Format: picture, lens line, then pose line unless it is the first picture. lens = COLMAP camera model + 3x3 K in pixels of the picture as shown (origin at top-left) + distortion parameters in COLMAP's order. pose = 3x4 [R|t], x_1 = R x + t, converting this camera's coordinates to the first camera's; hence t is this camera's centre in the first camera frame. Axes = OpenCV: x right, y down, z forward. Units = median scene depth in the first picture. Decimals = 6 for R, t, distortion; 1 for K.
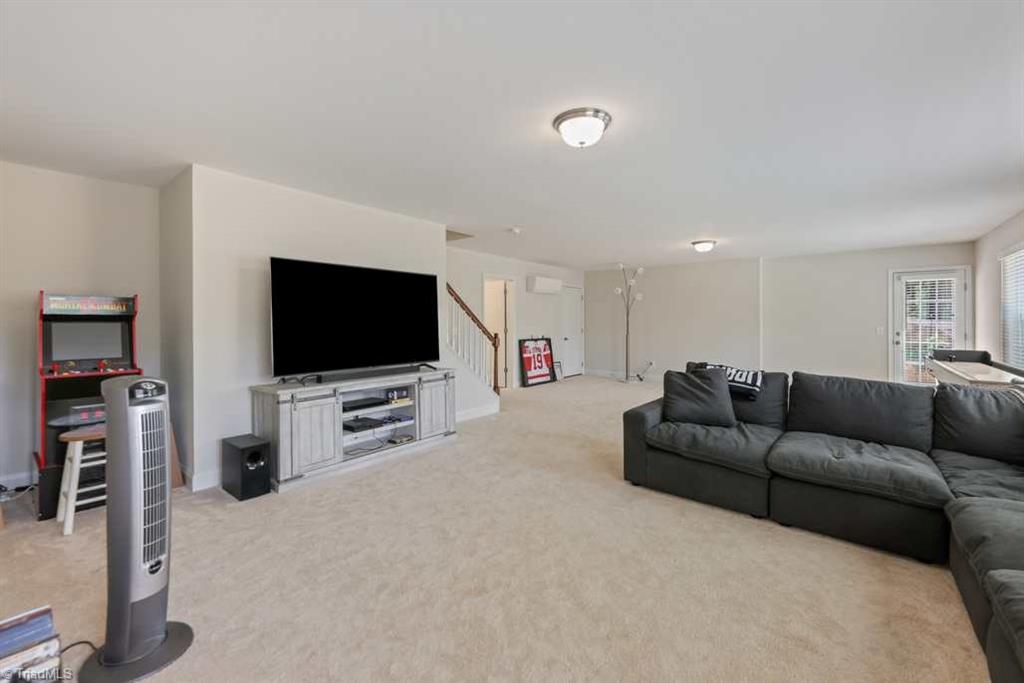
lens RADIAL K [[421.5, 0, 513.6], [0, 421.5, 327.9], [0, 0, 1]] dist [0.000061, -0.000014]
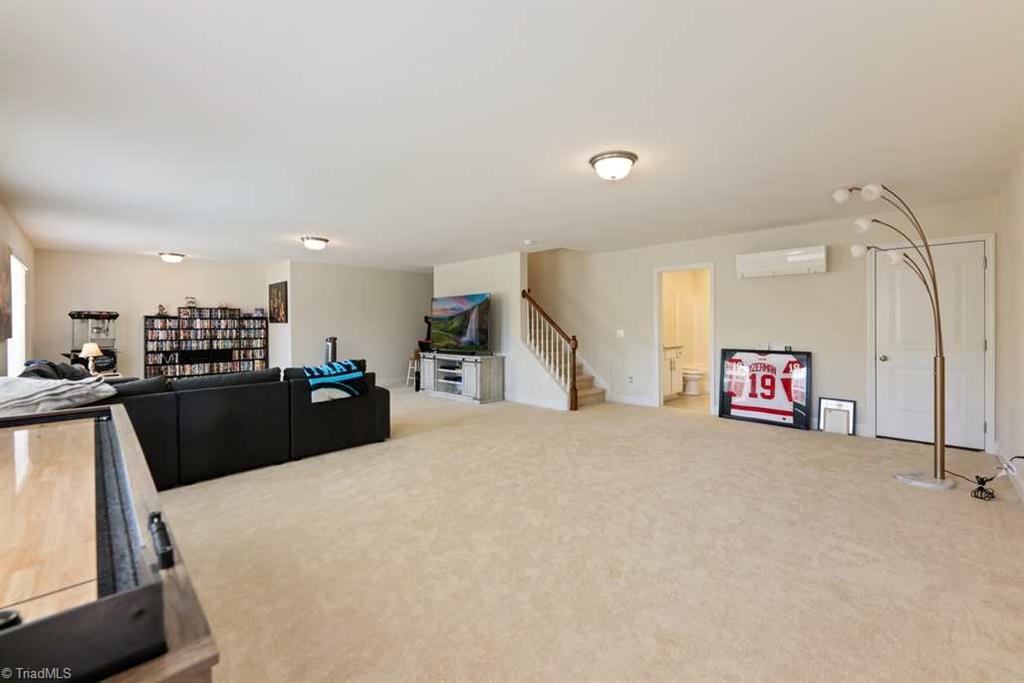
lens RADIAL K [[421.5, 0, 513.6], [0, 421.5, 327.9], [0, 0, 1]] dist [0.000061, -0.000014]
pose [[-0.109210, 0.020824, -0.993801, 0.737282], [-0.000872, 0.999778, 0.021045, -0.020945], [0.994018, 0.003165, -0.109168, 0.716883]]
